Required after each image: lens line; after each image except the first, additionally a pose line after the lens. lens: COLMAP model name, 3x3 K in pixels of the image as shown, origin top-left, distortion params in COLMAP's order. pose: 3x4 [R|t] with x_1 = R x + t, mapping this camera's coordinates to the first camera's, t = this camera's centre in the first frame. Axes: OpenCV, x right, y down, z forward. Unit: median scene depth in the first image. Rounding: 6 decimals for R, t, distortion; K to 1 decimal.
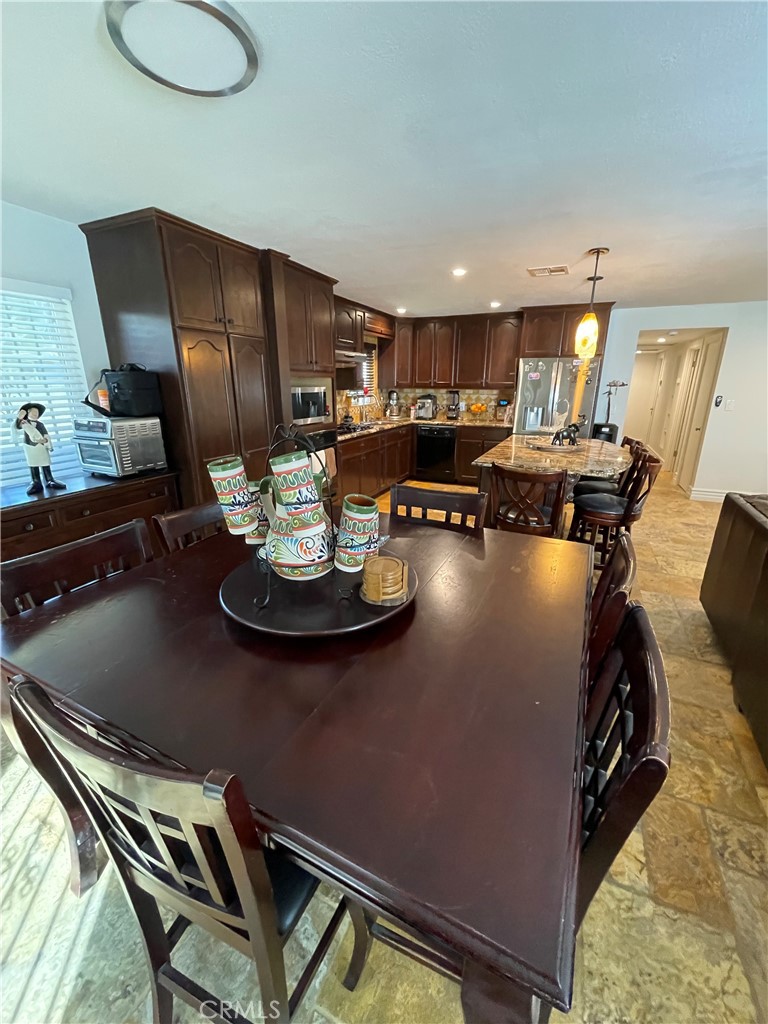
lens RADIAL K [[414.2, 0, 386.3], [0, 414.2, 509.2], [0, 0, 1]] dist [-0.003020, 0.000026]
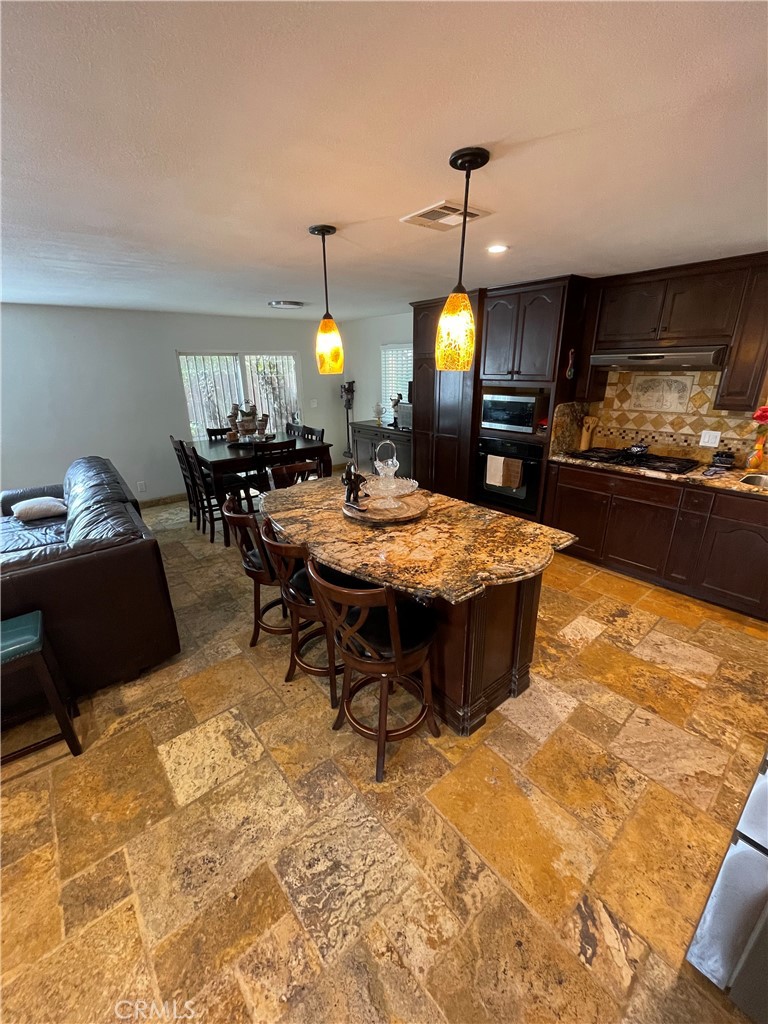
lens RADIAL K [[414.2, 0, 385.8], [0, 414.2, 513.0], [0, 0, 1]] dist [-0.003020, 0.000026]
pose [[-0.433478, 0.306580, -0.847411, 0.561715], [-0.250664, 0.862221, 0.440161, -0.254358], [0.865600, 0.403216, -0.296905, 0.696952]]
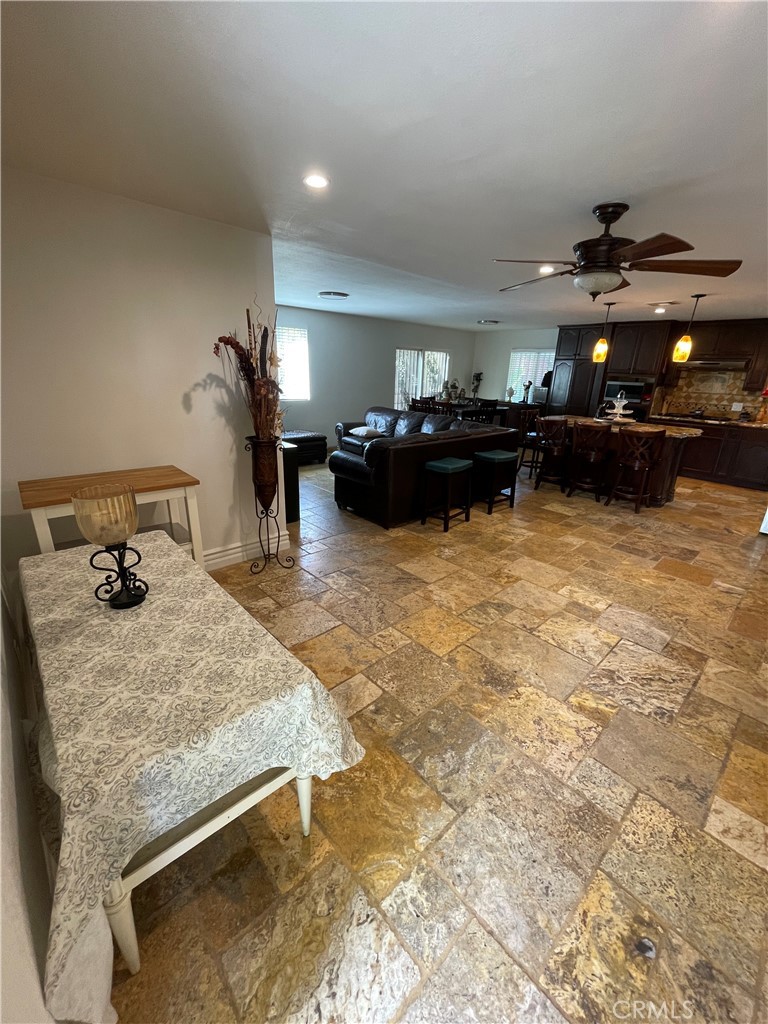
lens RADIAL K [[414.2, 0, 385.2], [0, 414.2, 512.0], [0, 0, 1]] dist [-0.003020, 0.000026]
pose [[-0.393007, 0.286676, -0.873706, 1.246325], [-0.302285, 0.857074, 0.417191, -0.144933], [0.868429, 0.428067, -0.250178, 0.461534]]
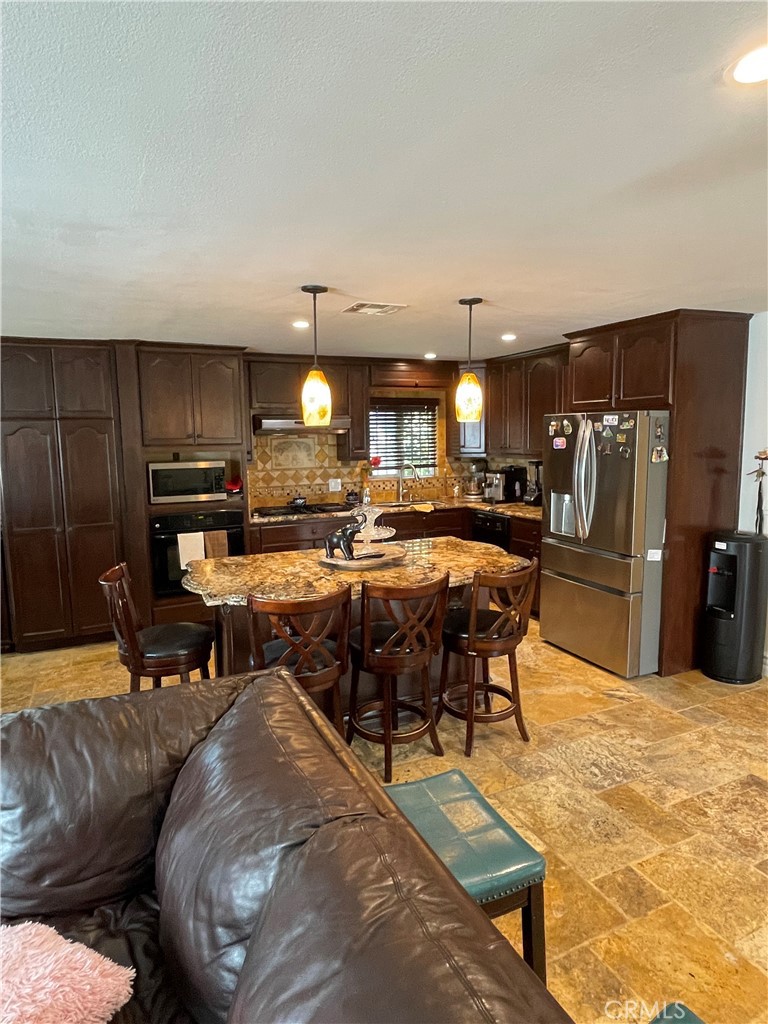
lens RADIAL K [[608.1, 0, 383.6], [0, 608.1, 508.2], [0, 0, 1]] dist [0.004942, -0.001104]
pose [[0.755717, 0.065283, -0.651636, 0.607607], [-0.174030, 0.979263, -0.103721, -0.079759], [0.631352, 0.191788, 0.751407, 0.170528]]
